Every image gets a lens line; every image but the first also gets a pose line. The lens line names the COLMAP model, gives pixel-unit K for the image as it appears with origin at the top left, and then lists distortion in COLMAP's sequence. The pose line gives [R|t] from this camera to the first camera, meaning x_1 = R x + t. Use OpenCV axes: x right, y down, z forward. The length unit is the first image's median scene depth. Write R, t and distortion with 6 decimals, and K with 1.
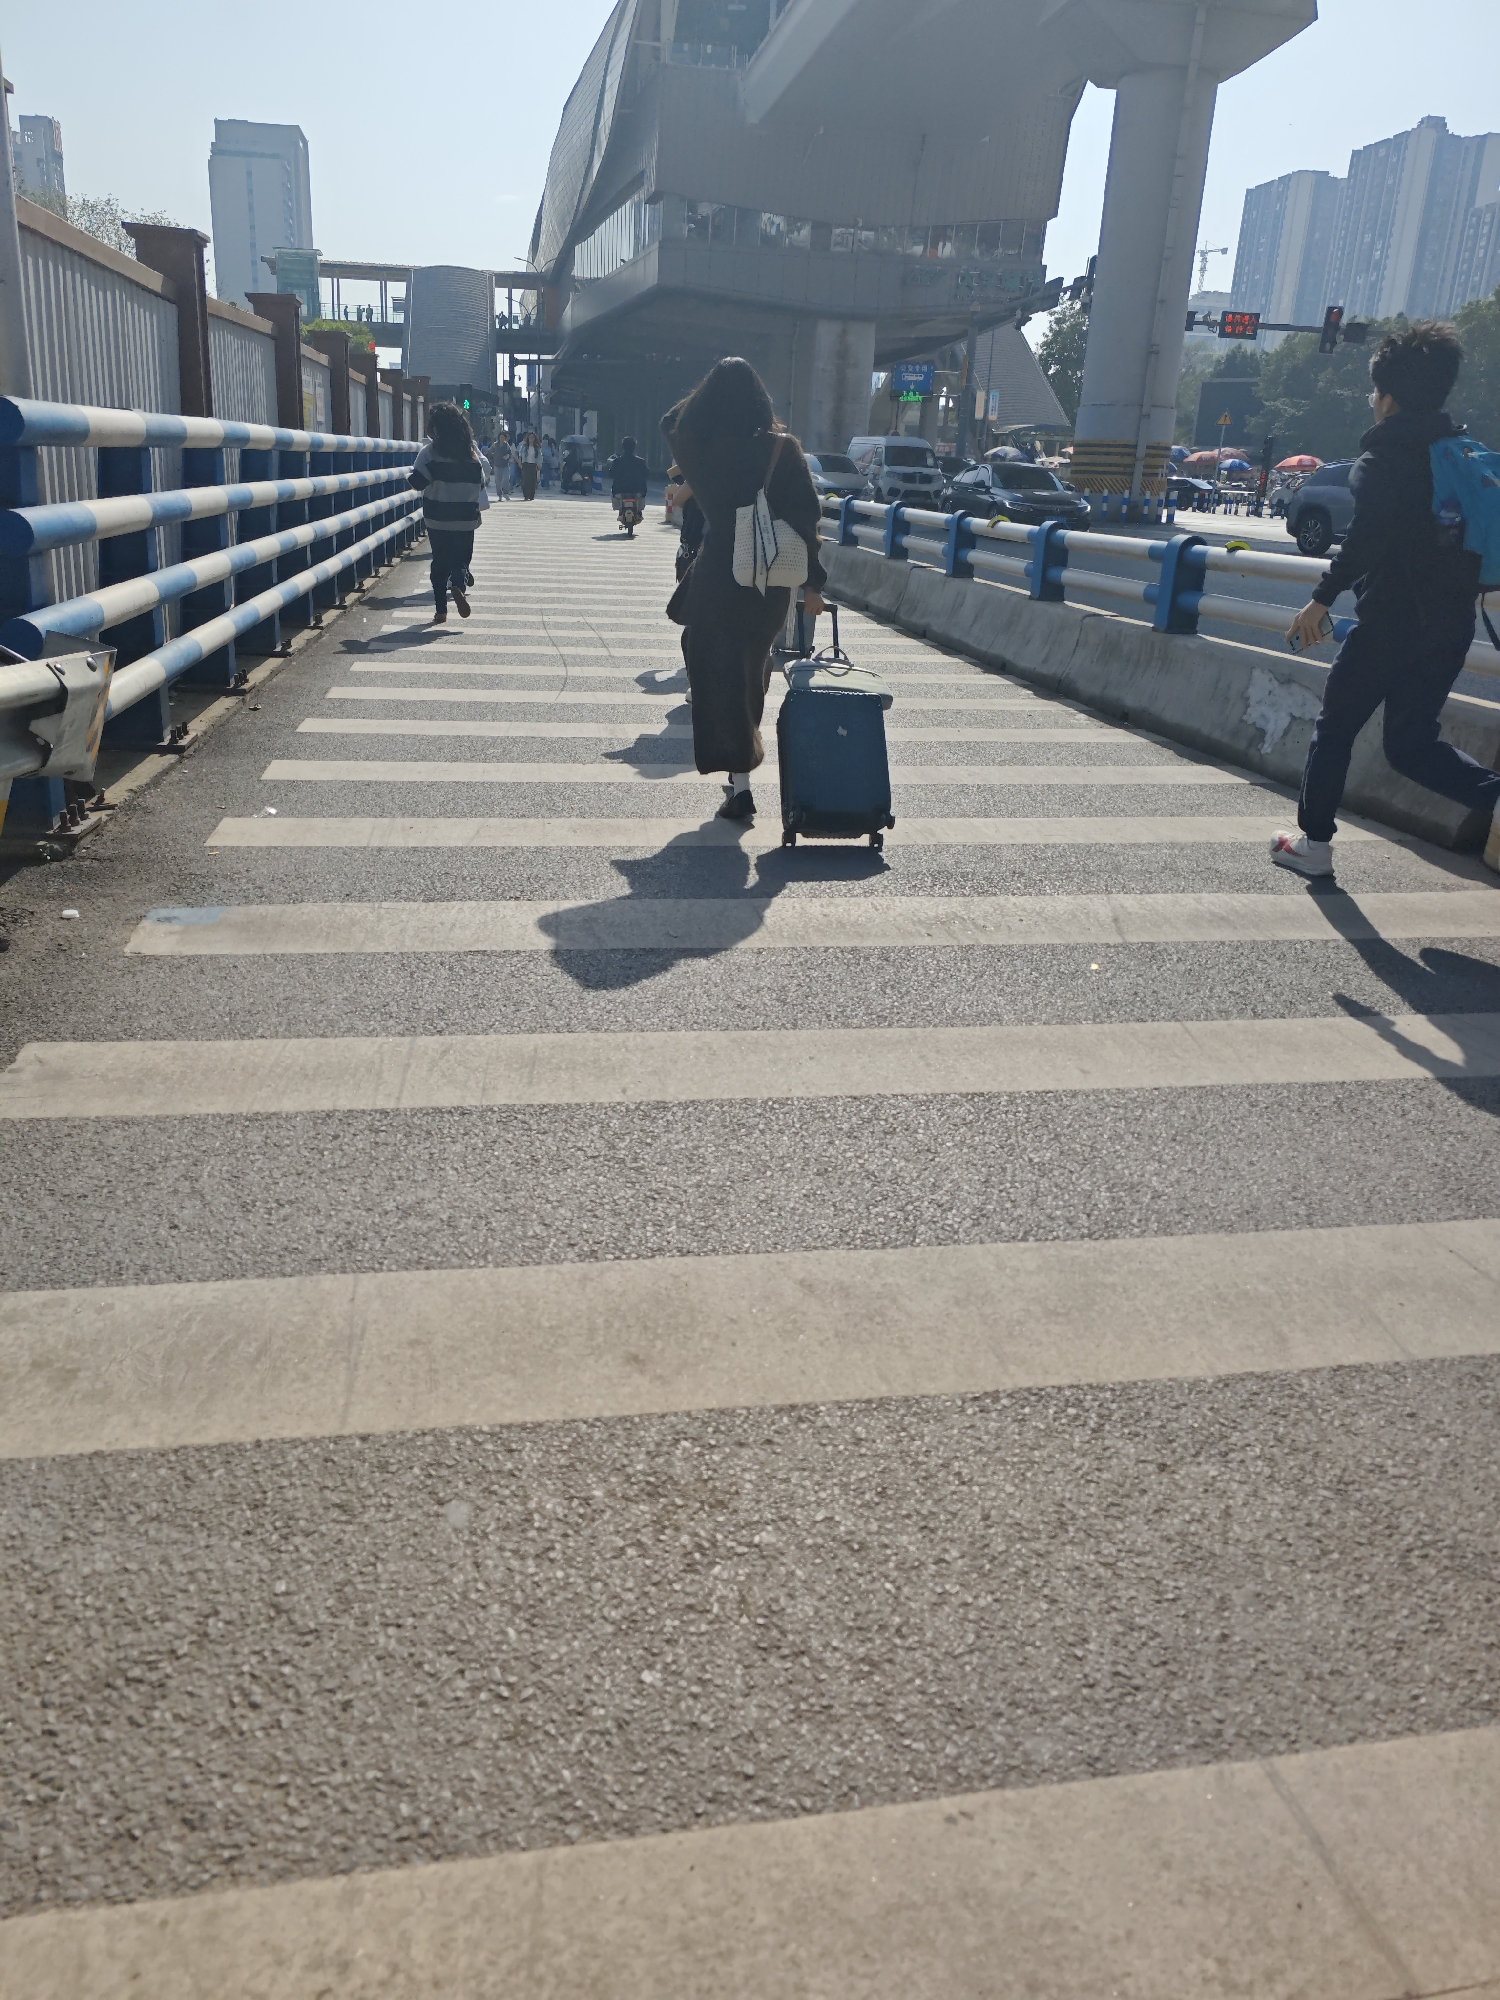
lens RADIAL K [[1429.8, 0, 665.9], [0, 1429.8, 1001.7], [0, 0, 1]] dist [0.002833, -0.004404]
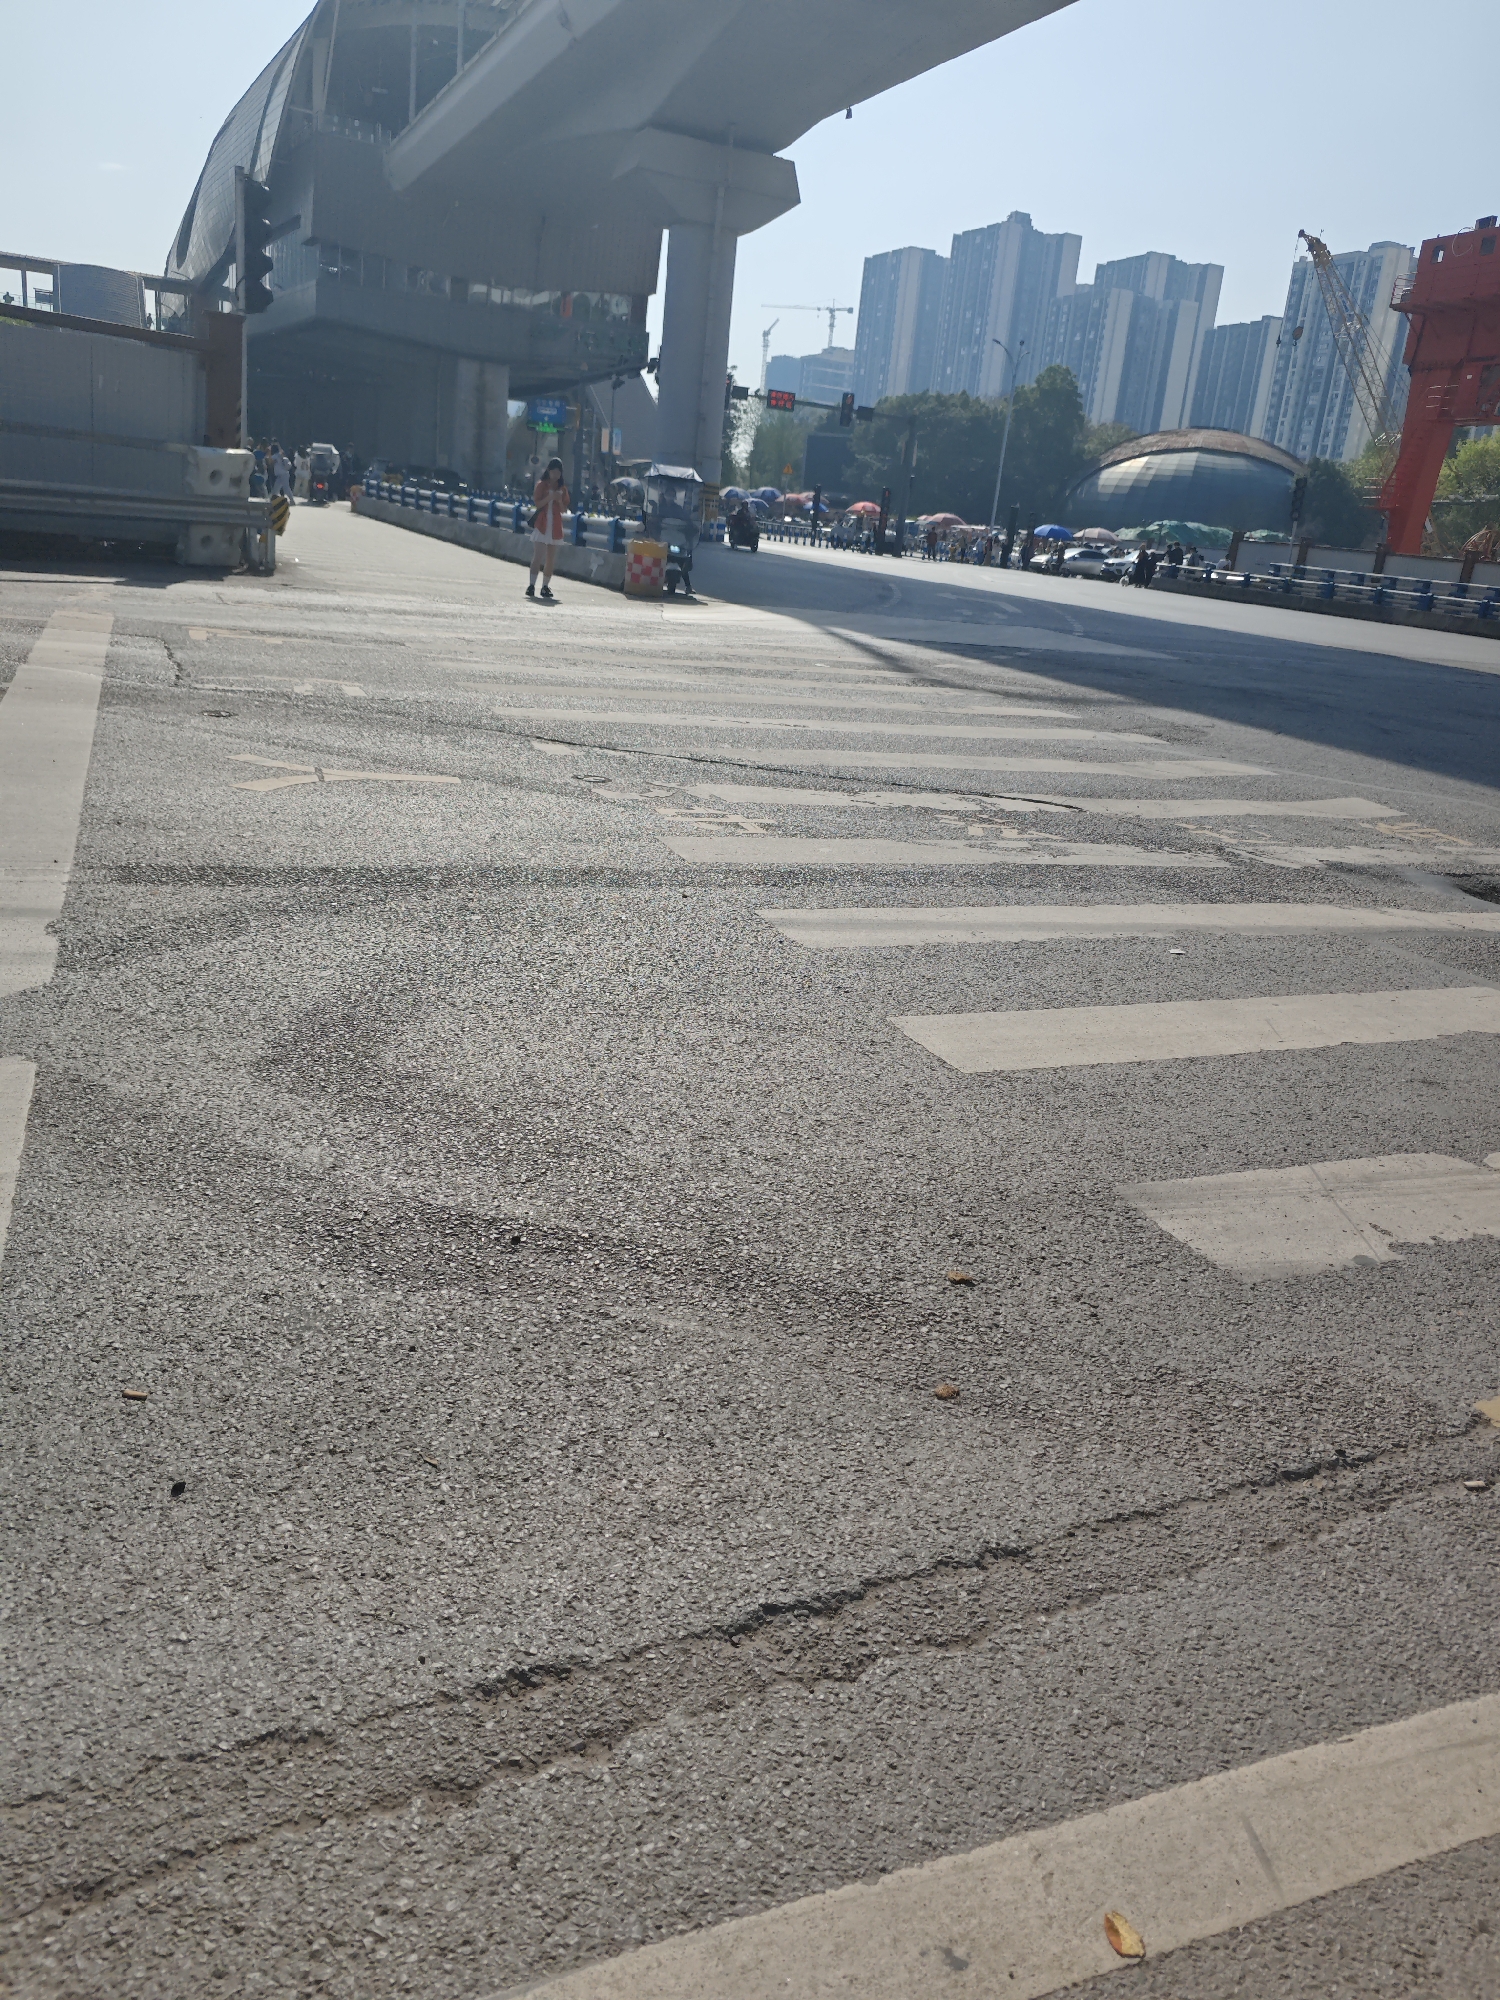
lens RADIAL K [[1491.2, 0, 764.8], [0, 1491.2, 959.8], [0, 0, 1]] dist [0.012069, 0.005696]
pose [[0.956680, -0.020282, 0.290433, -0.013799], [0.035563, 0.998241, -0.047431, 0.058058], [-0.288960, 0.055705, 0.955719, -0.153361]]
